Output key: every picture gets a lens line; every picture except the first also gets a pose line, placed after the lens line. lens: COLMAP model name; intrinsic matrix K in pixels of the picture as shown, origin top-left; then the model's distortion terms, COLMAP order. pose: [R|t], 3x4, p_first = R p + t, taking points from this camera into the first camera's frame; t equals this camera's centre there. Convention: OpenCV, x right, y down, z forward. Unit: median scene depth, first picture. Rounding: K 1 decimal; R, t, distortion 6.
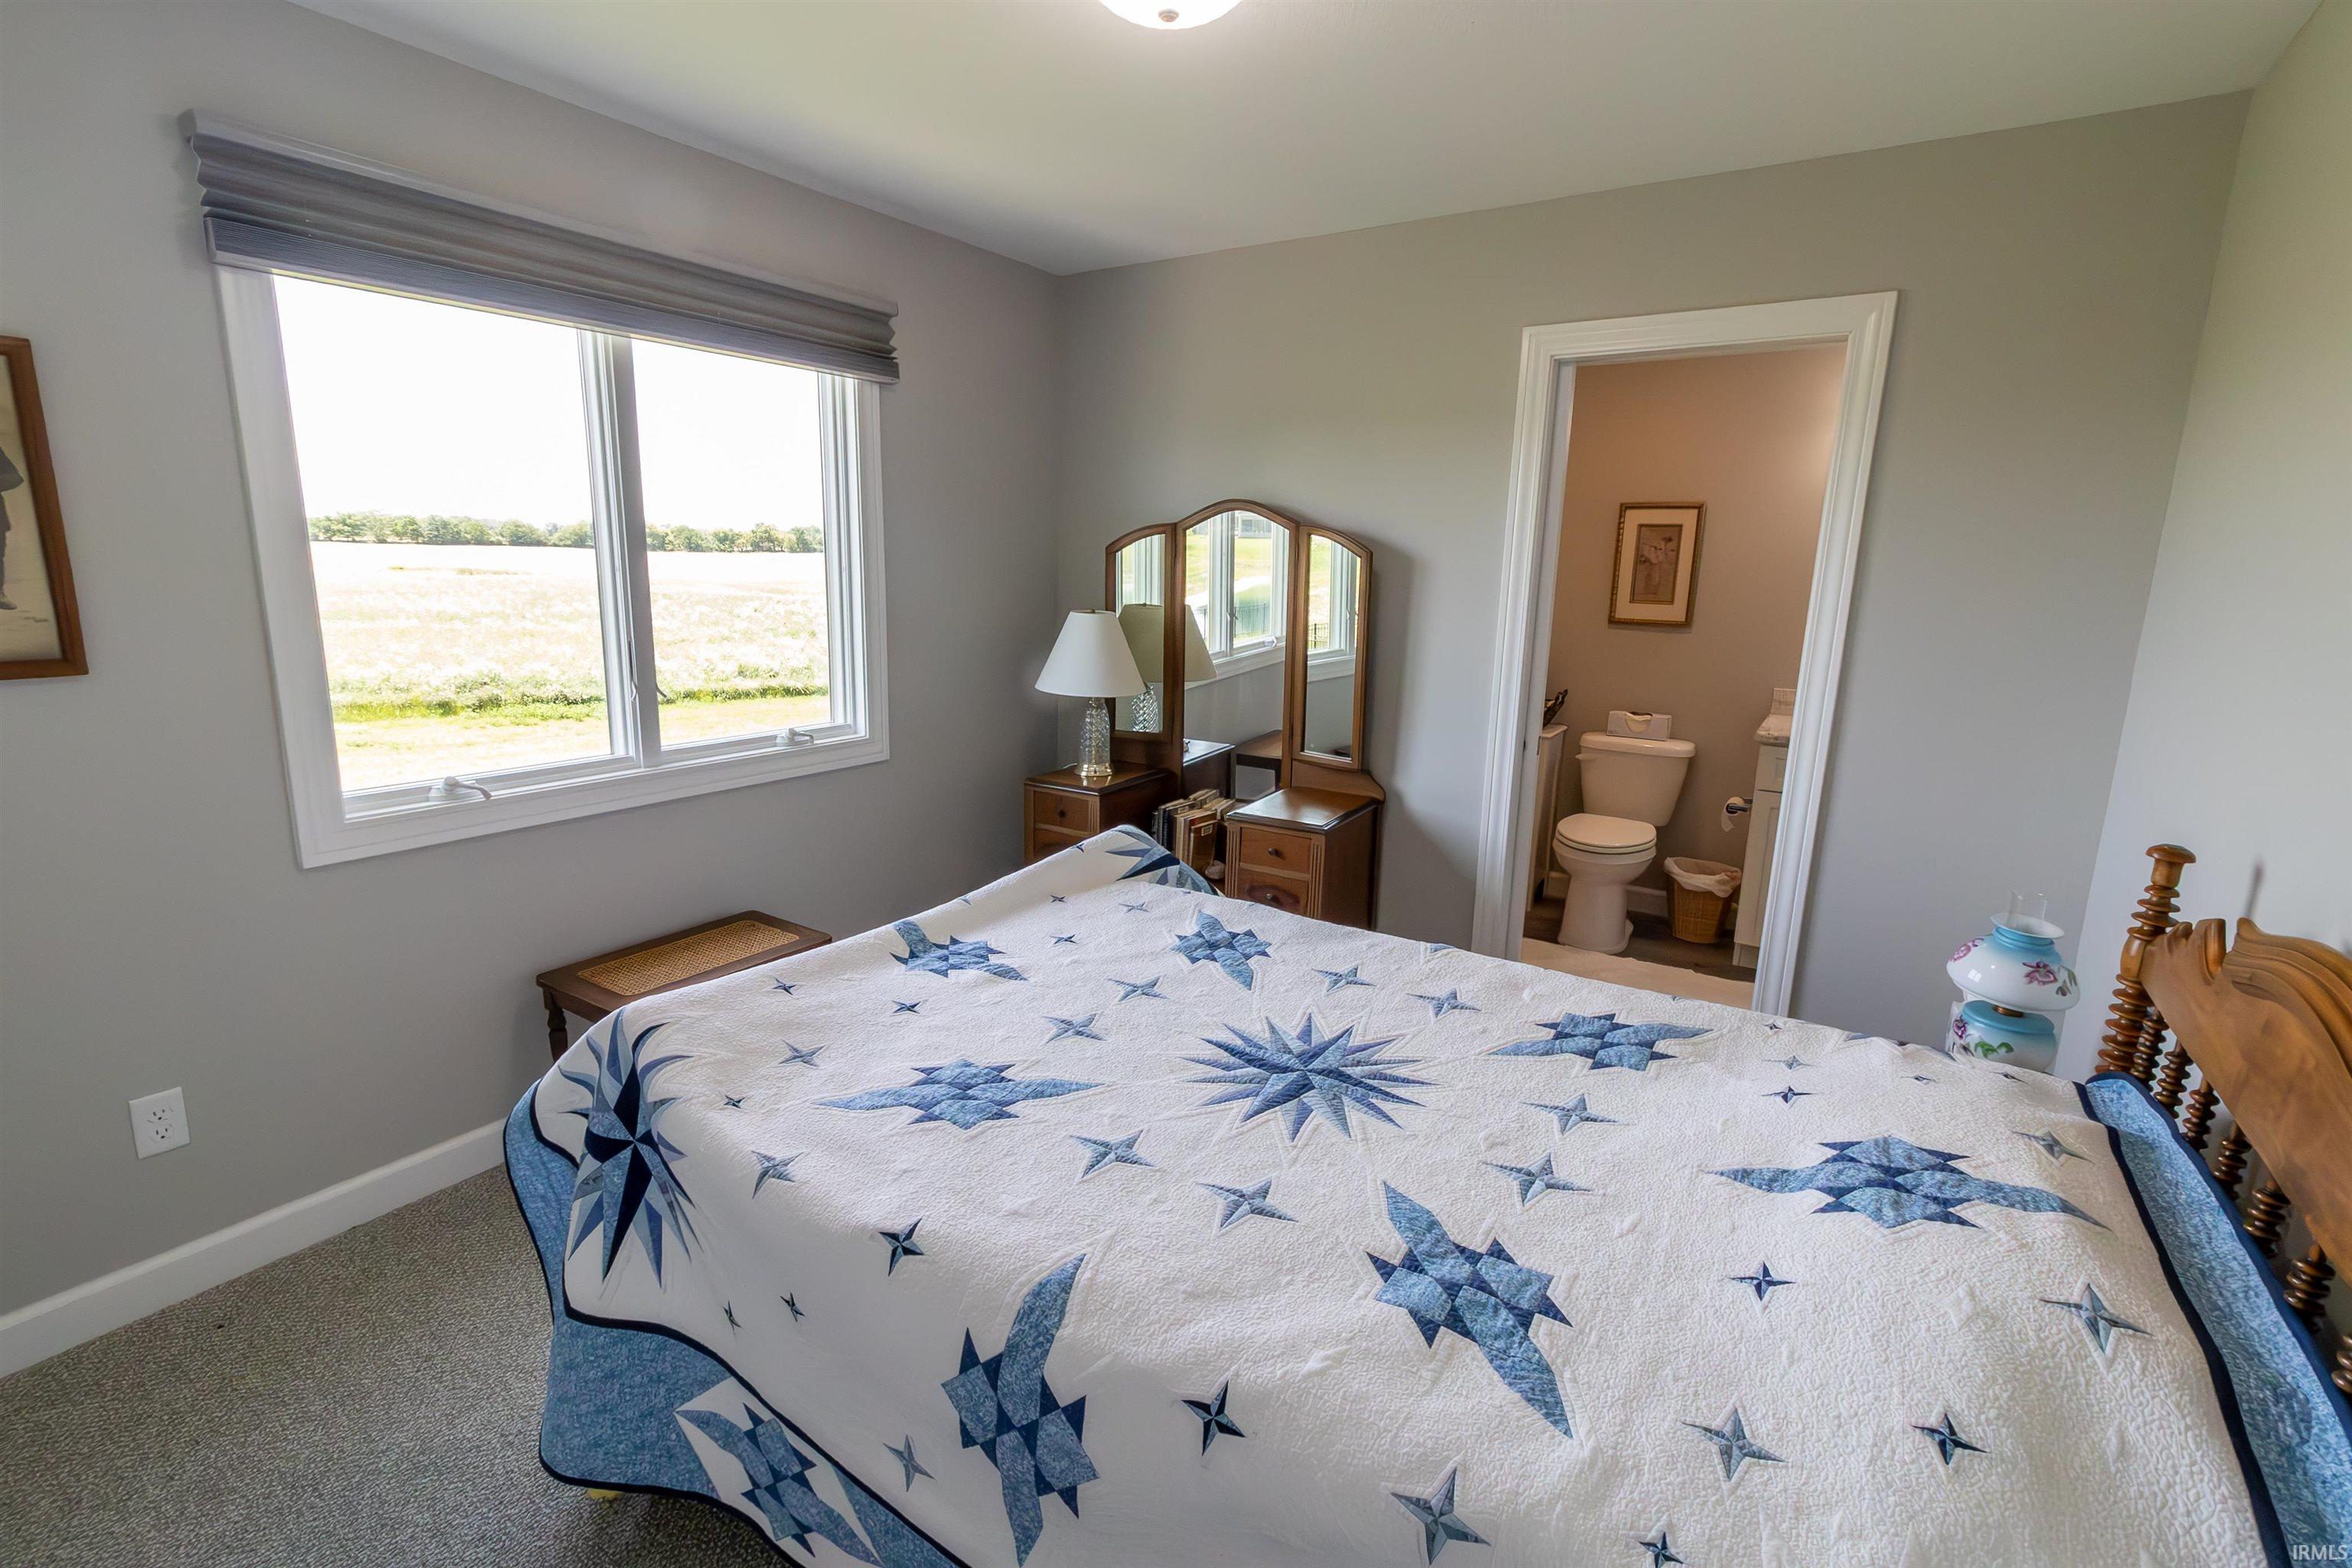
lens RADIAL K [[1068.5, 0, 1168.0], [0, 1068.5, 766.5], [0, 0, 1]] dist [0.003456, 0.001455]
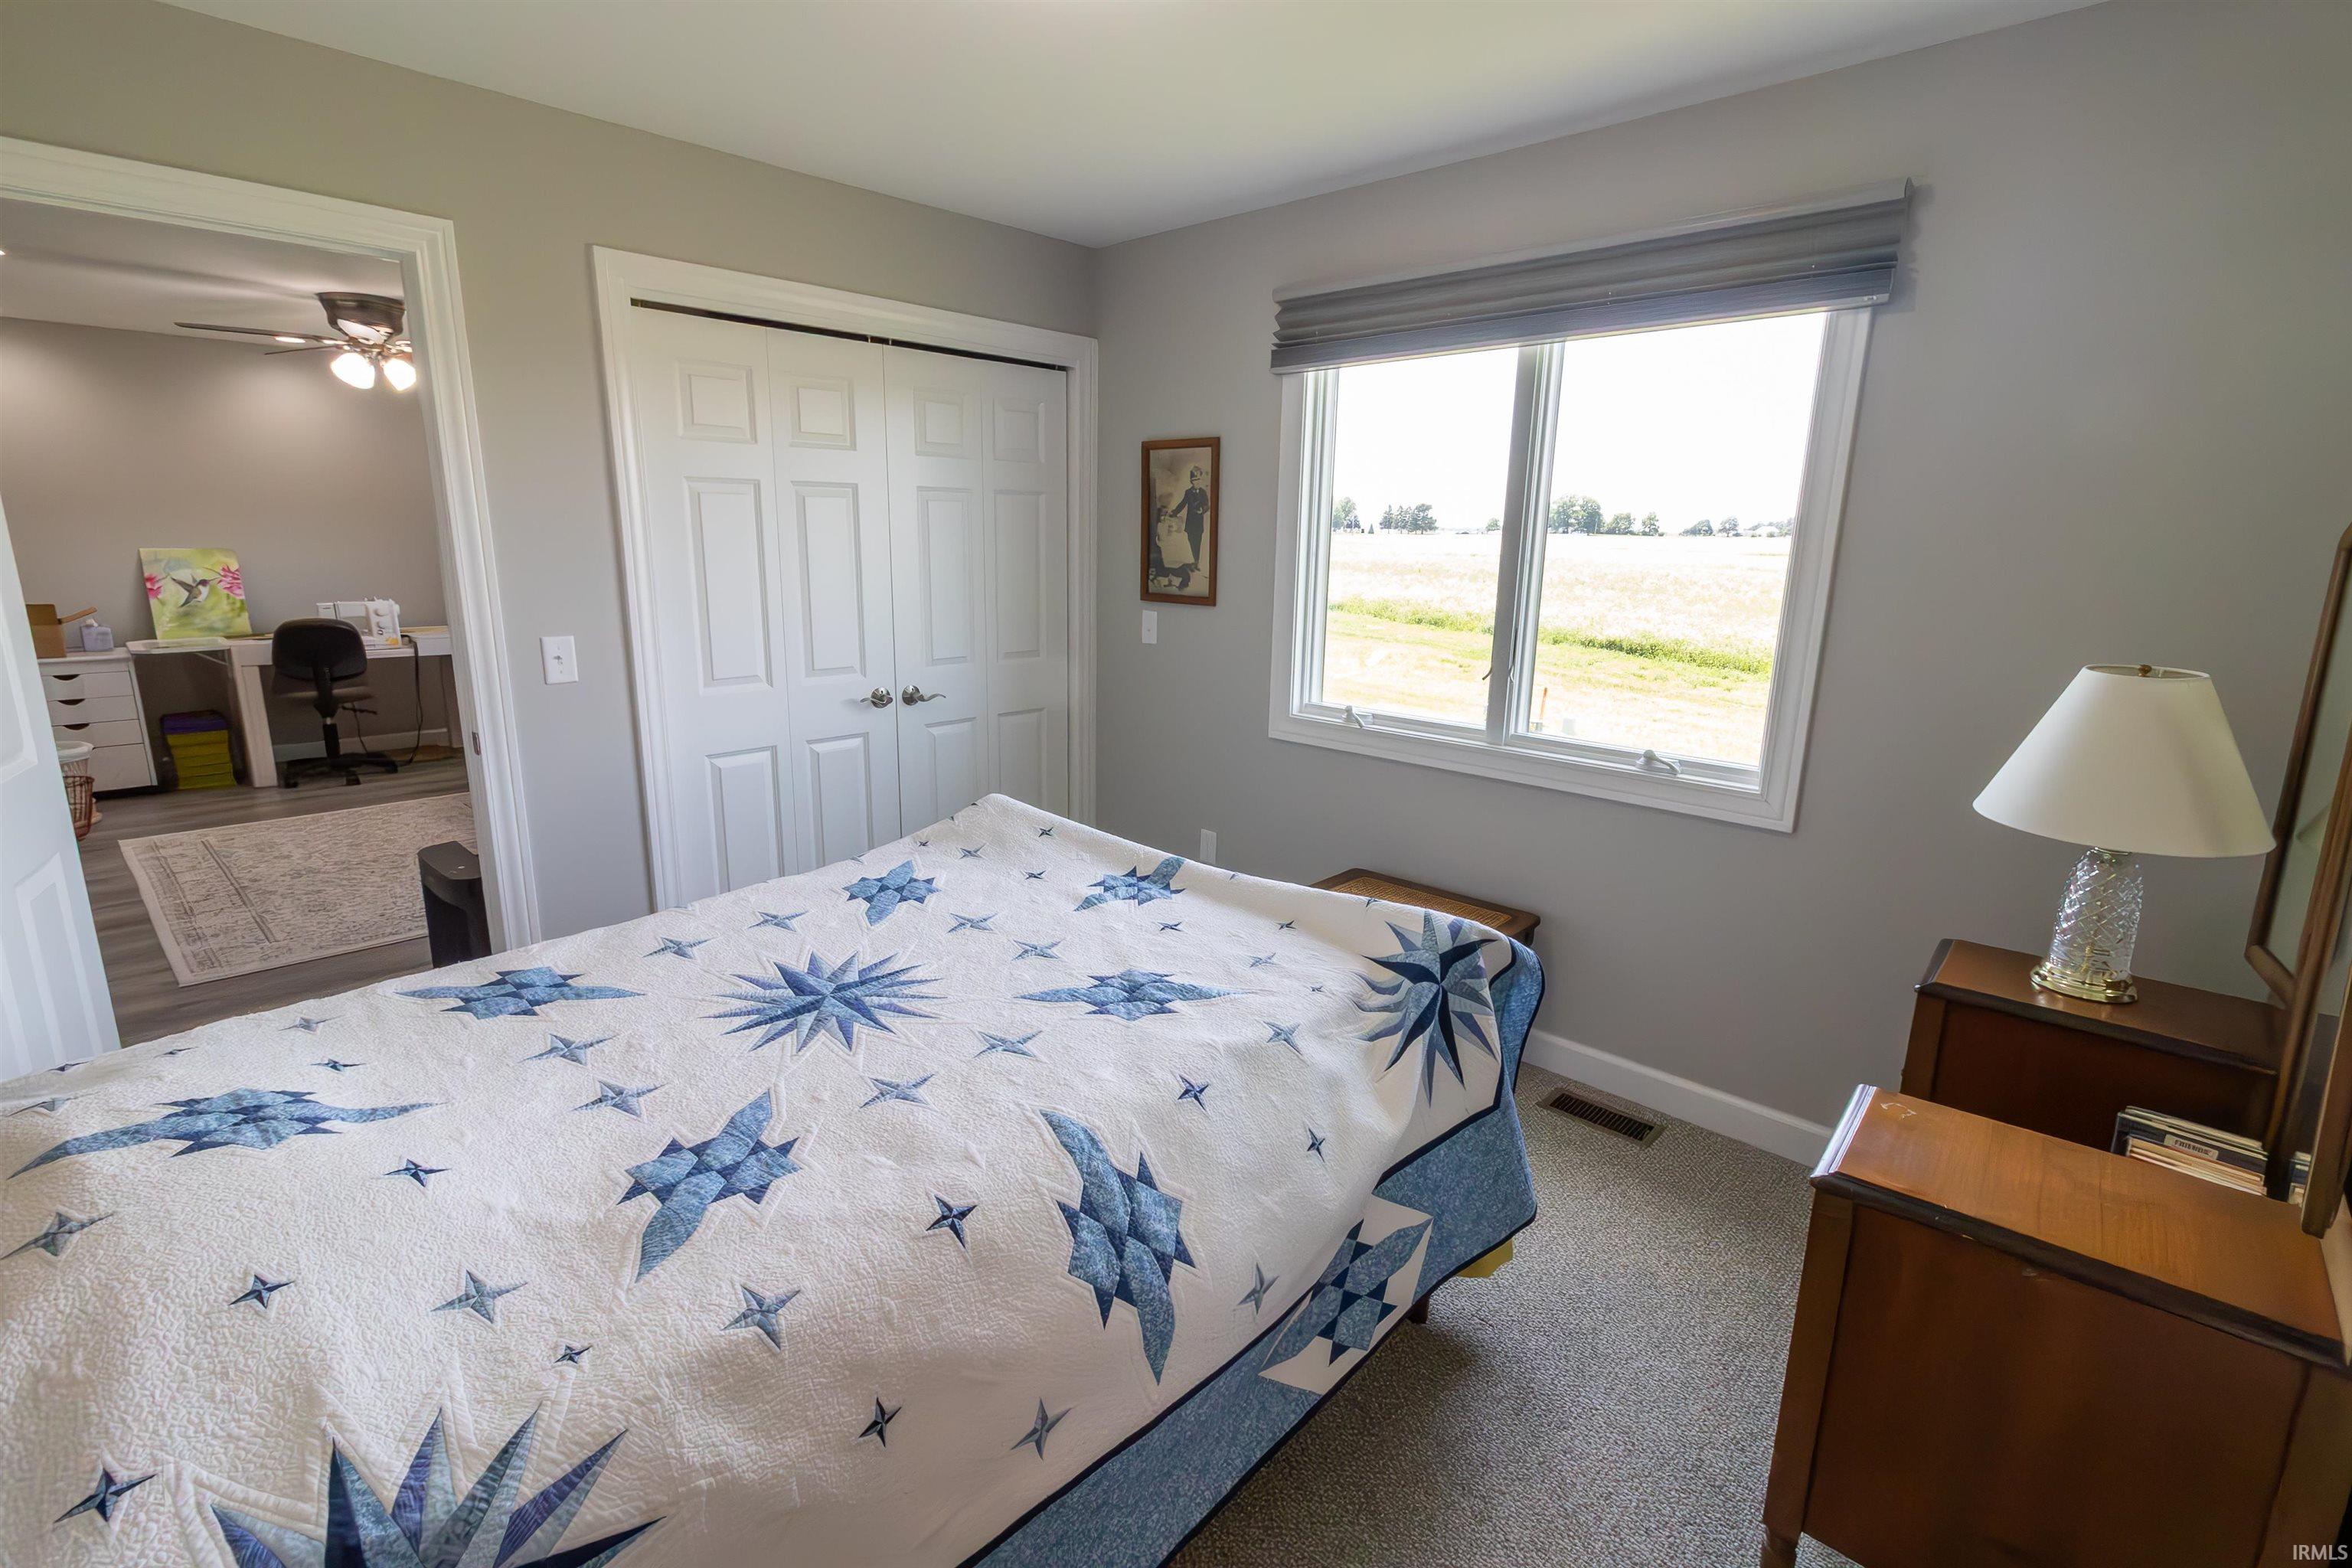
lens RADIAL K [[1068.5, 0, 1165.7], [0, 1068.5, 783.3], [0, 0, 1]] dist [0.003456, 0.001455]
pose [[-0.177826, 0.203789, -0.962729, 0.891929], [-0.213339, 0.947071, 0.239880, -0.215472], [0.960658, 0.248044, -0.124938, 1.169122]]
